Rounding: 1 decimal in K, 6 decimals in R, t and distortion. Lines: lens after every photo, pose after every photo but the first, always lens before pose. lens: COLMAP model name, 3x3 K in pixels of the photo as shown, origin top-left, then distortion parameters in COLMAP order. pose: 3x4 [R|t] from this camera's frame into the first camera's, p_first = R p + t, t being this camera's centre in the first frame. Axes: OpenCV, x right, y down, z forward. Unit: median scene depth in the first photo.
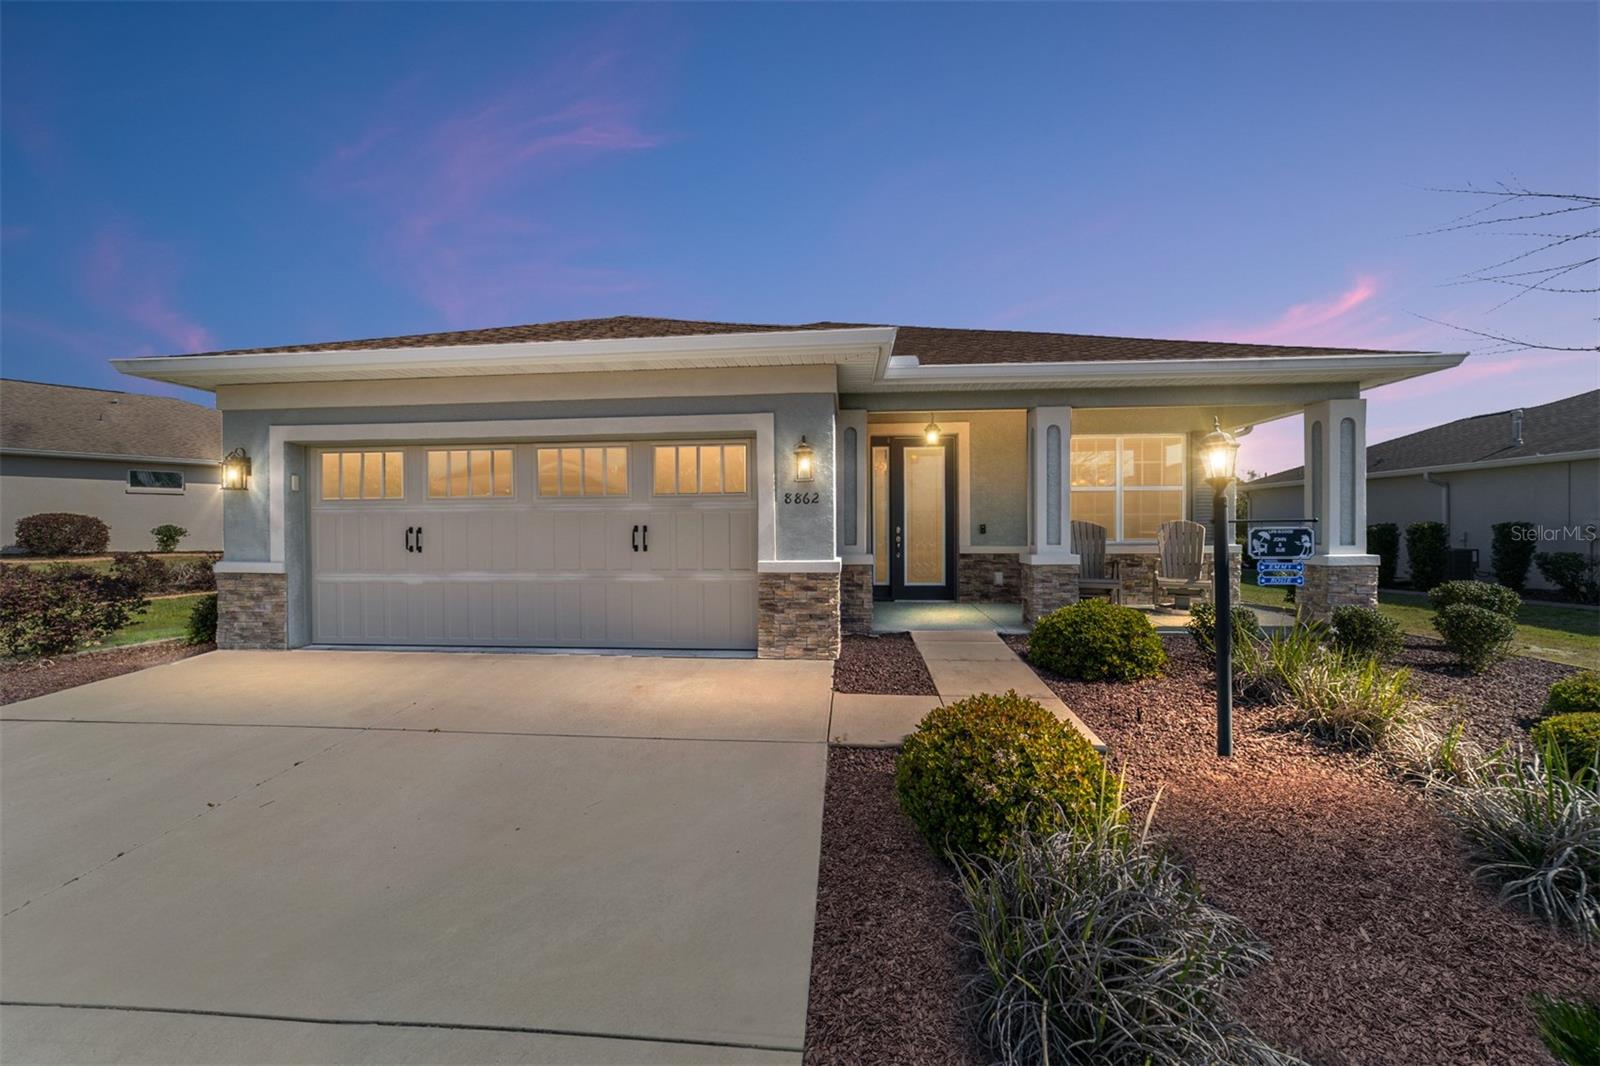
lens RADIAL K [[616.6, 0, 800.0], [0, 616.6, 533.0], [0, 0, 1]] dist [-0.000949, 0.000032]
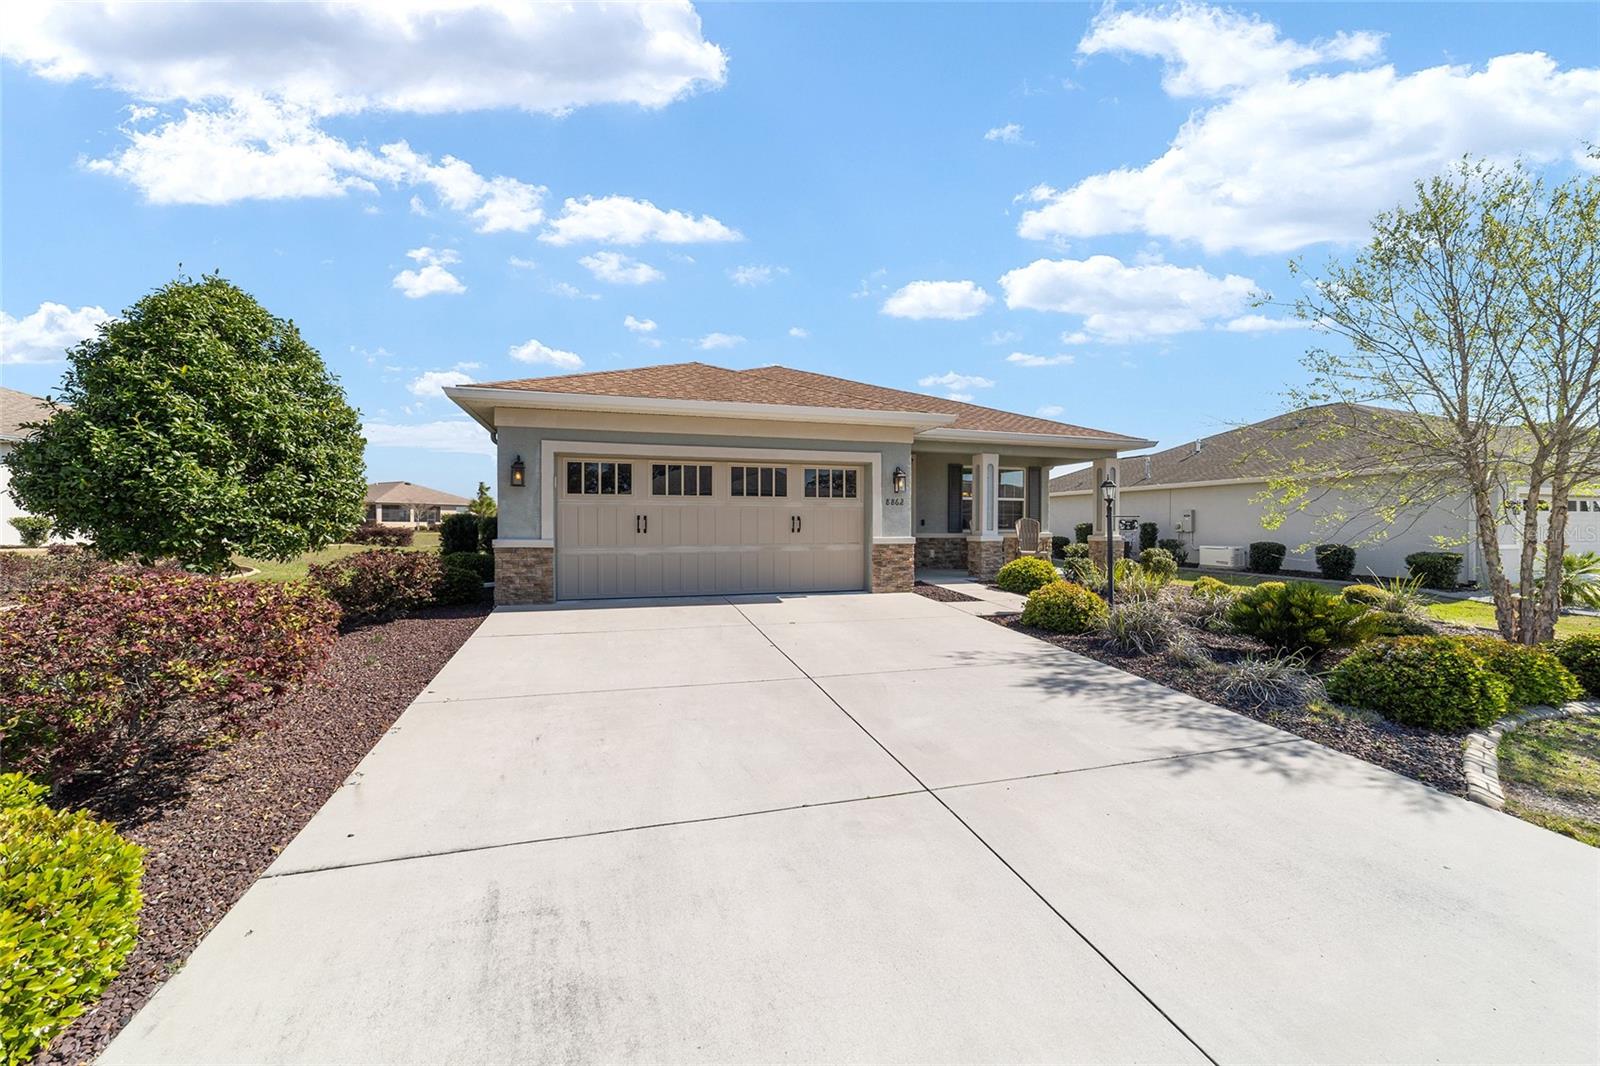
lens RADIAL K [[616.6, 0, 800.0], [0, 616.6, 533.0], [0, 0, 1]] dist [-0.000949, 0.000032]
pose [[0.918216, 0.001839, 0.396076, -0.875210], [-0.007655, 0.999885, 0.013102, 0.010522], [-0.396007, -0.015063, 0.918124, -0.479121]]
